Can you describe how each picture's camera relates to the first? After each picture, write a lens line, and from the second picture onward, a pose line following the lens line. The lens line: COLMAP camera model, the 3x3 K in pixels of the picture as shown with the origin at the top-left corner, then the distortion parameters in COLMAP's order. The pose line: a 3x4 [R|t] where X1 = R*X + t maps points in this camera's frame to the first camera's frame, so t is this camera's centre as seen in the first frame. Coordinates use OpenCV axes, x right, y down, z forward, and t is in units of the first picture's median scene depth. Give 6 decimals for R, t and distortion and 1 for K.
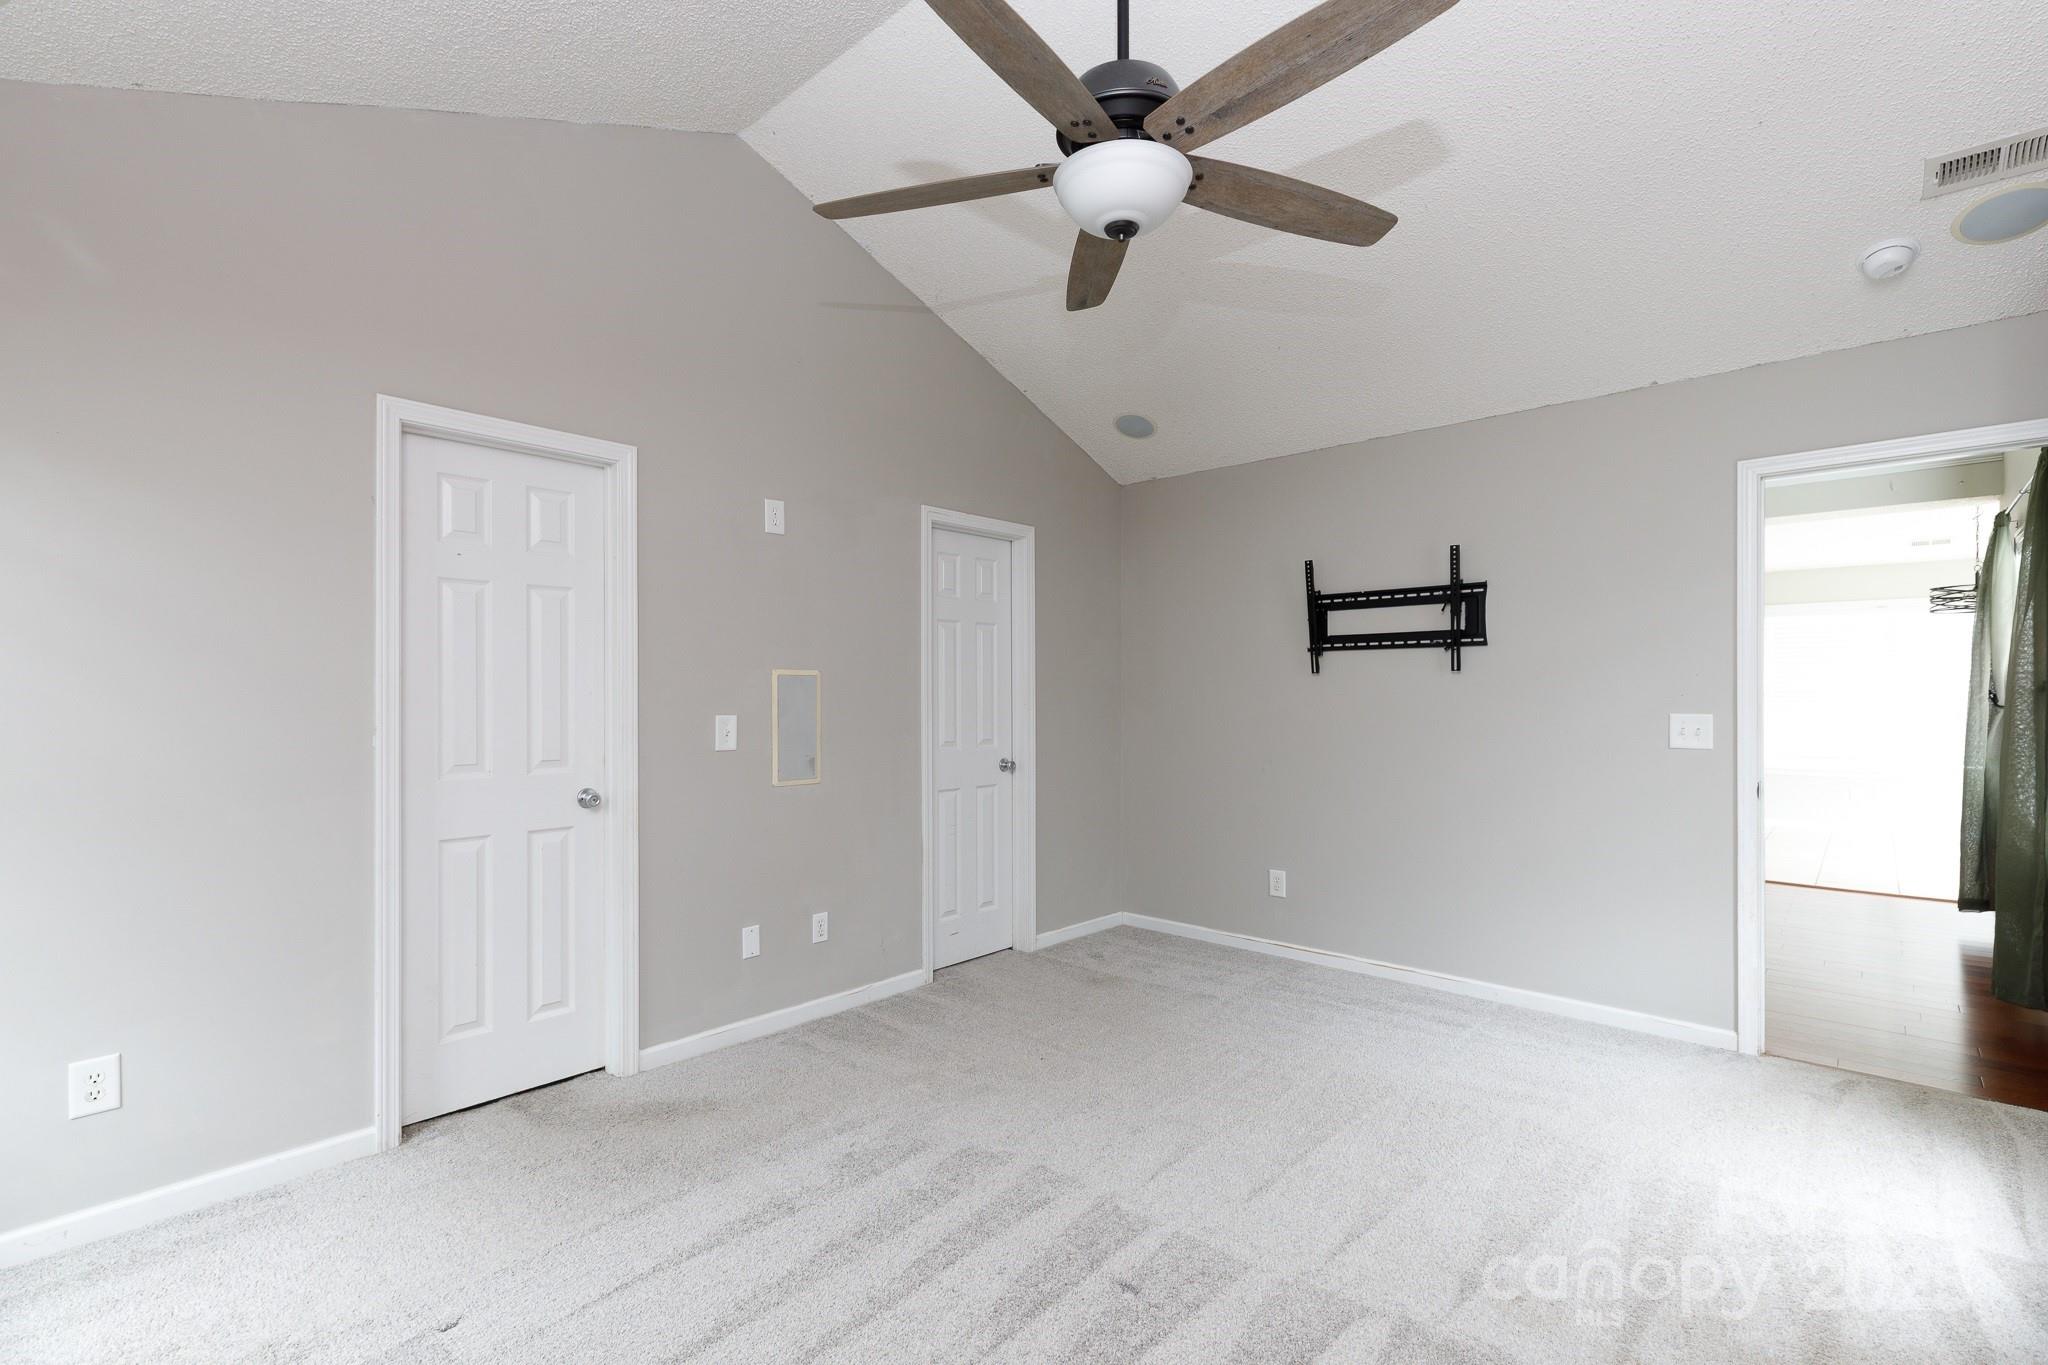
lens RADIAL K [[931.0, 0, 1020.3], [0, 931.0, 682.4], [0, 0, 1]] dist [0.003510, 0.000093]
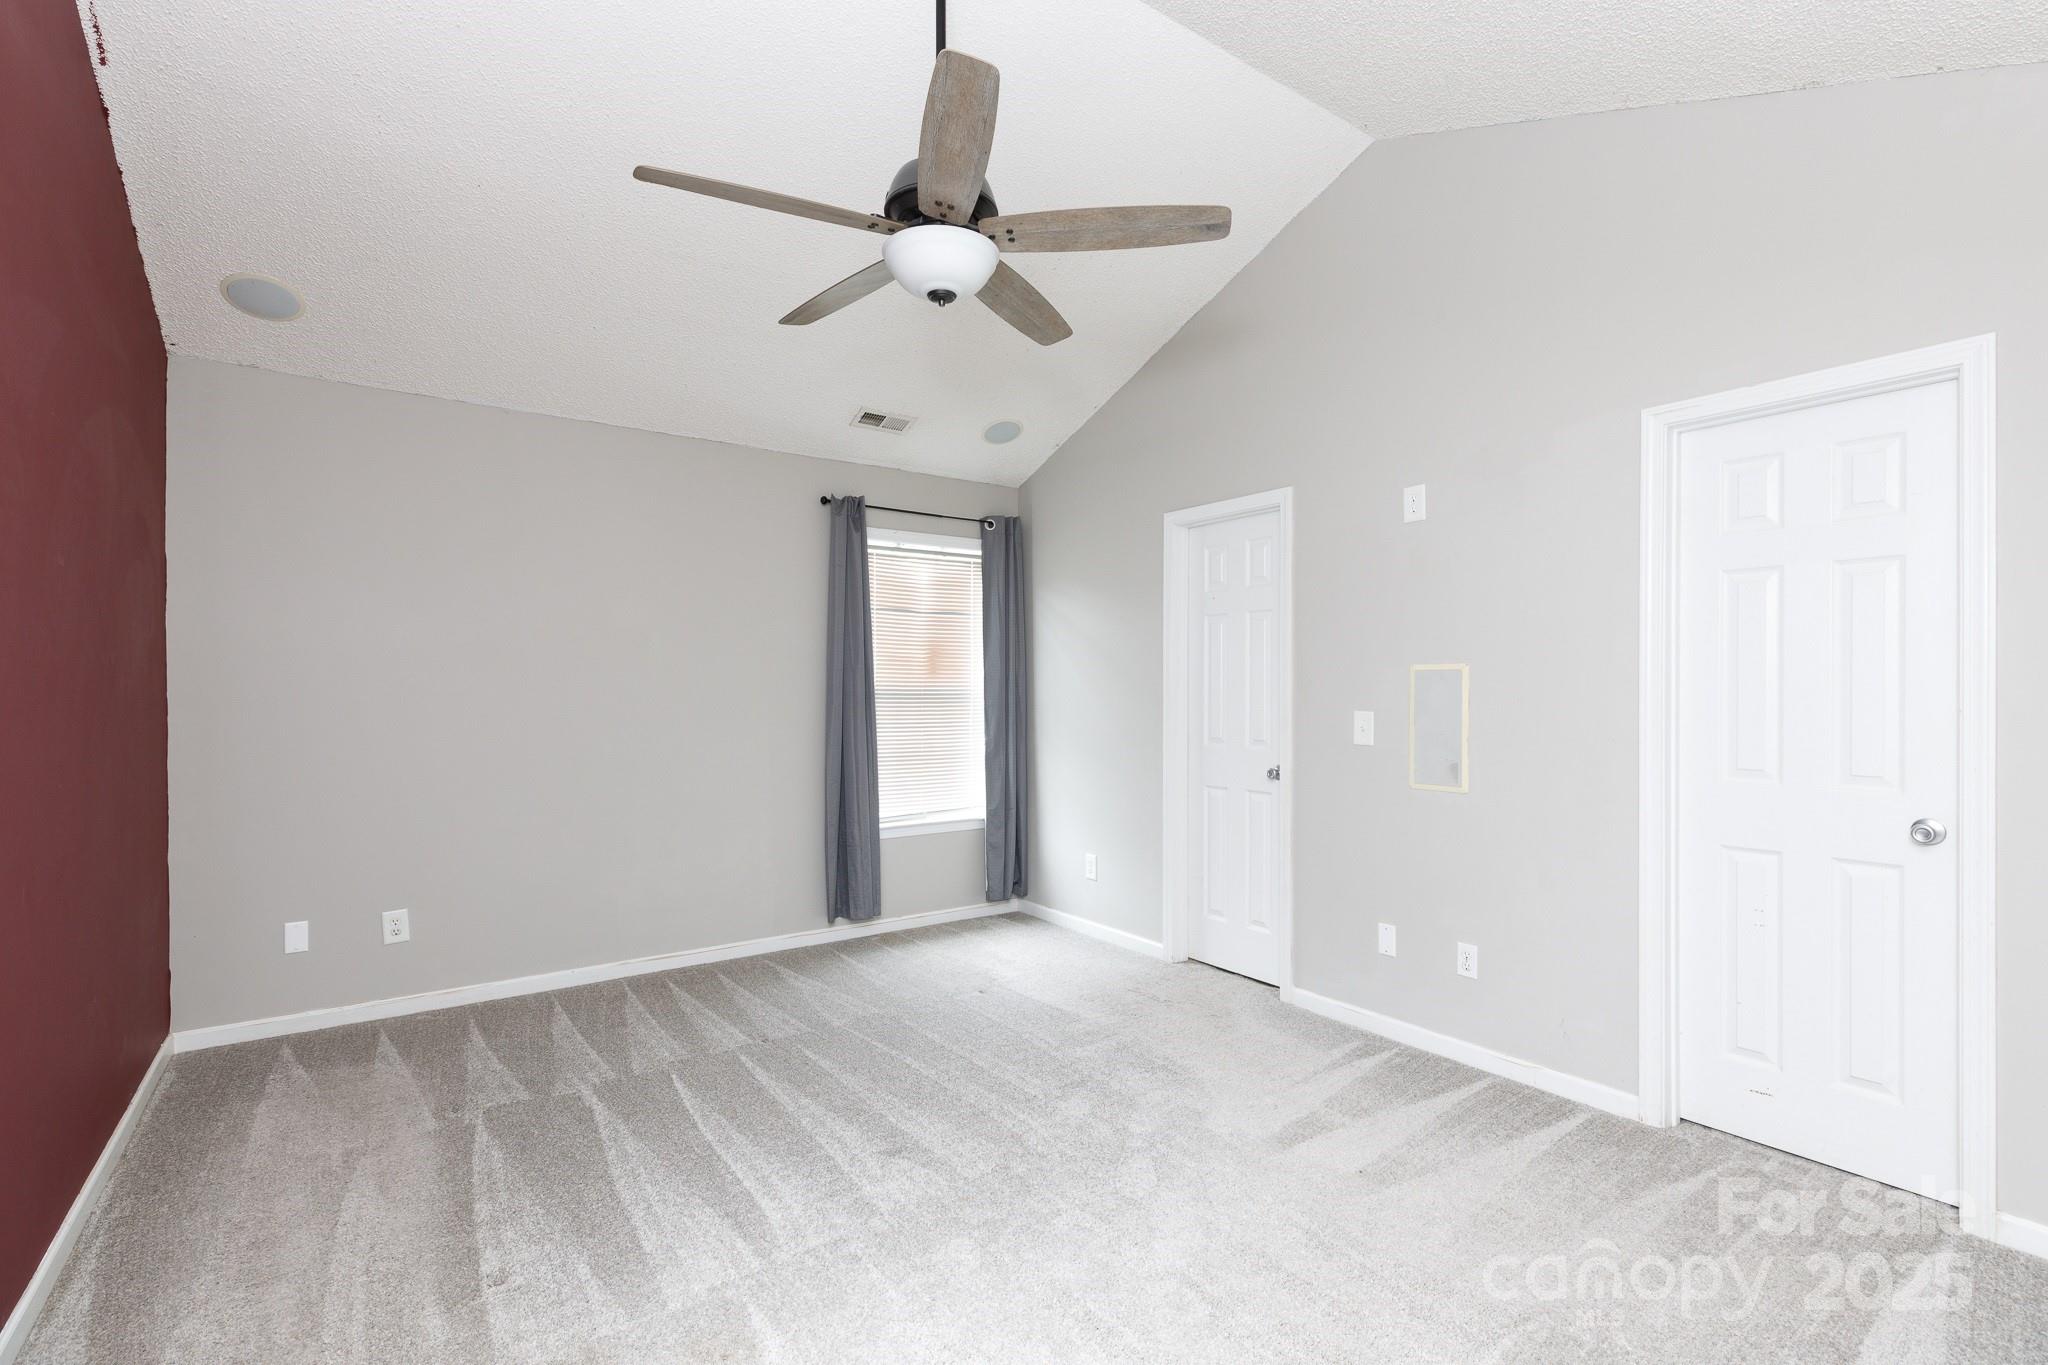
lens RADIAL K [[931.0, 0, 1021.7], [0, 931.0, 693.5], [0, 0, 1]] dist [0.003510, 0.000093]
pose [[-0.206726, 0.003652, -0.978392, 0.769110], [0.007448, 0.999970, 0.002159, 0.010288], [0.978371, -0.006841, -0.206747, 0.832343]]
